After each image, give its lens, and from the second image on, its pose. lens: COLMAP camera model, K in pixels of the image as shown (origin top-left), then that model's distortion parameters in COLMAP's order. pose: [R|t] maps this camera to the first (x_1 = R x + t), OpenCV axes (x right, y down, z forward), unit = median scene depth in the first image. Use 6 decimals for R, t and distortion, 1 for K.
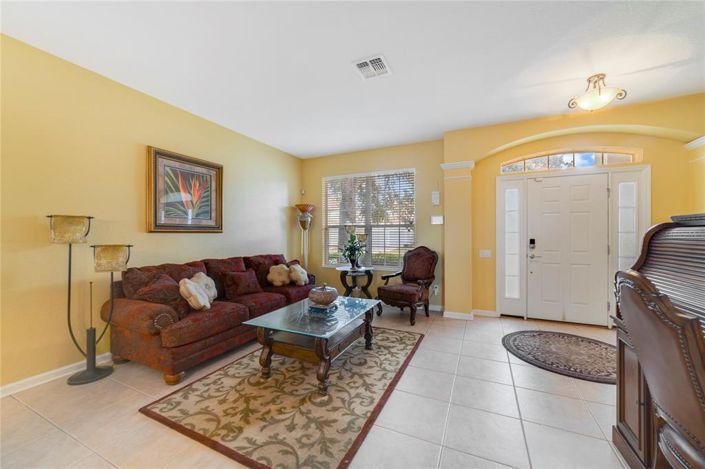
lens RADIAL K [[275.7, 0, 348.5], [0, 275.7, 234.9], [0, 0, 1]] dist [-0.000068, 0.000015]
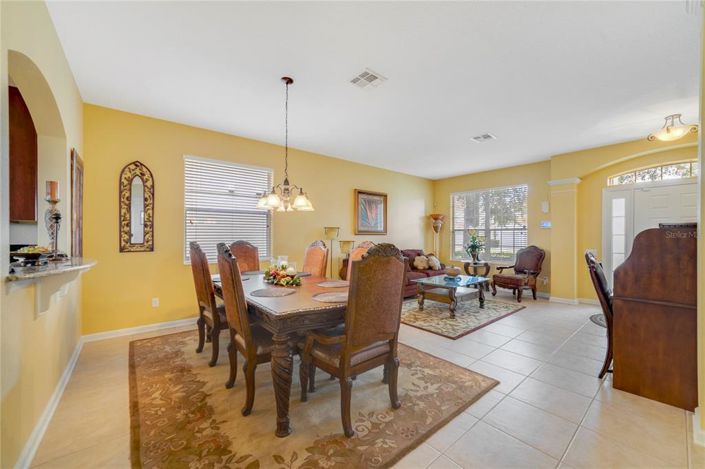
lens RADIAL K [[271.7, 0, 359.0], [0, 271.7, 237.8], [0, 0, 1]] dist [-0.012358, -0.000023]
pose [[0.917822, 0.005634, -0.396953, 0.031398], [-0.002921, 0.999968, 0.007440, -0.002080], [0.396982, -0.005669, 0.917809, -0.552348]]
